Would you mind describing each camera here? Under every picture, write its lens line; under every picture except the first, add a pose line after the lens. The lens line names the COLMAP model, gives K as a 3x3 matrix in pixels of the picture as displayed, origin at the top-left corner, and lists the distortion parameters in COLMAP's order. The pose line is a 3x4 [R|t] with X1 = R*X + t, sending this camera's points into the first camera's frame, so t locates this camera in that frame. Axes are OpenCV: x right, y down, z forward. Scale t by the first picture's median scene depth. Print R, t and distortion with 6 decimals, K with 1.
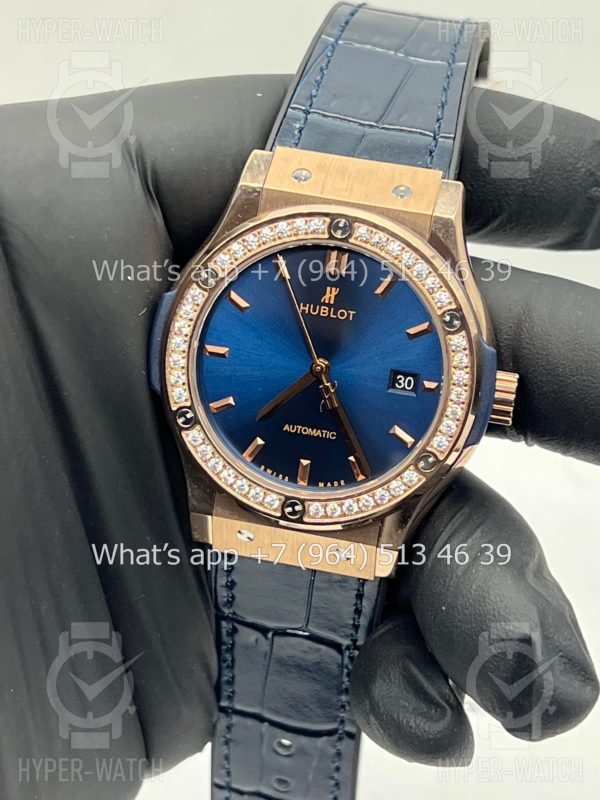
lens RADIAL K [[1878.2, 0, 299.3], [0, 1878.2, 399.9], [0, 0, 1]] dist [0.255180, 0.000000]
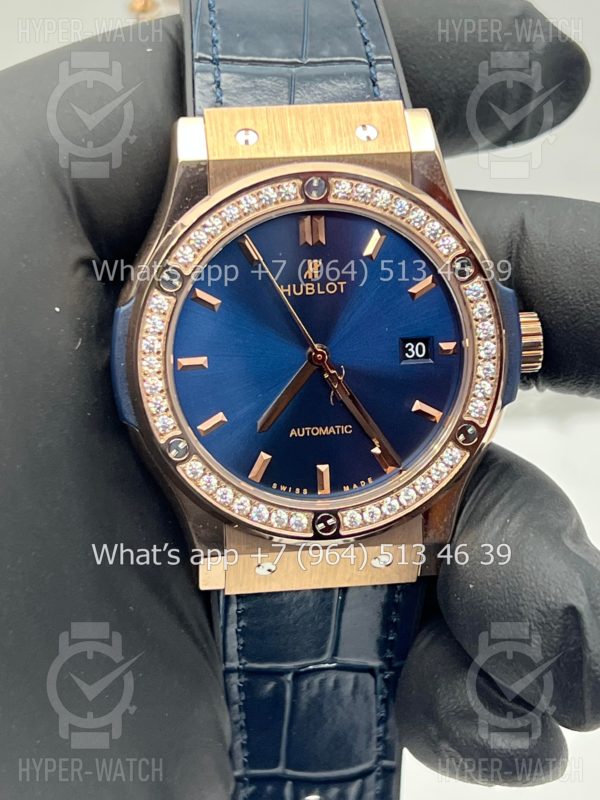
lens RADIAL K [[1878.2, 0, 297.4], [0, 1878.2, 391.4], [0, 0, 1]] dist [0.255180, 0.000000]
pose [[0.943662, -0.225492, 0.242189, -0.207668], [0.221896, 0.974148, 0.042396, -0.039262], [-0.245488, 0.013733, 0.969302, 0.179941]]
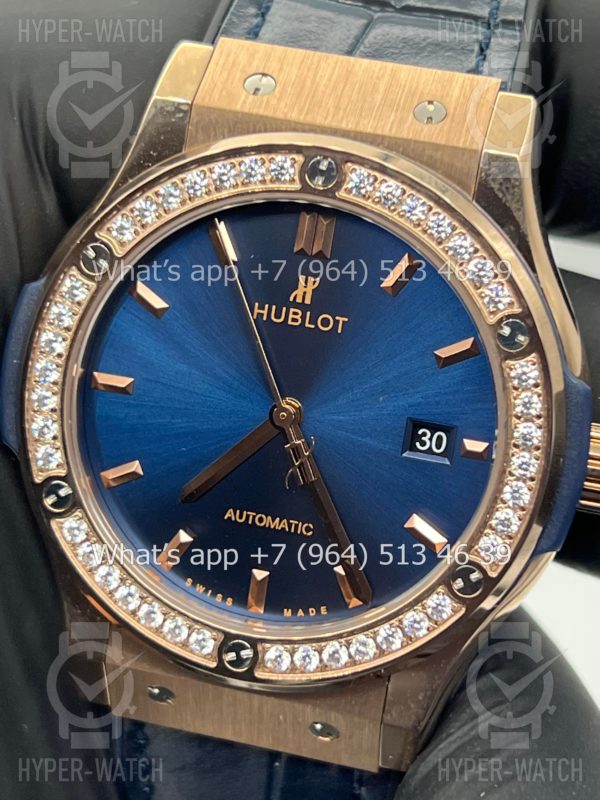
lens RADIAL K [[1878.2, 0, 299.1], [0, 1878.2, 405.2], [0, 0, 1]] dist [0.255180, 0.000000]
pose [[0.999319, 0.011819, -0.034963, 0.035363], [-0.012204, 0.999867, -0.010835, -0.013429], [0.034831, 0.011254, 0.999330, 0.416045]]
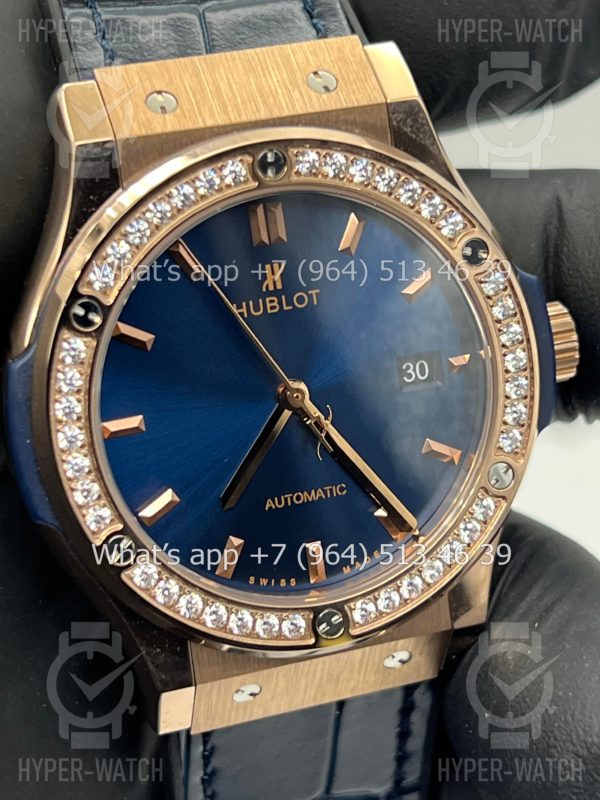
lens RADIAL K [[1878.2, 0, 296.9], [0, 1878.2, 400.0], [0, 0, 1]] dist [0.255180, 0.000000]
pose [[0.856115, -0.337269, 0.391558, -0.230257], [0.323011, 0.940663, 0.104000, -0.079046], [-0.403400, 0.037441, 0.914257, 0.436850]]
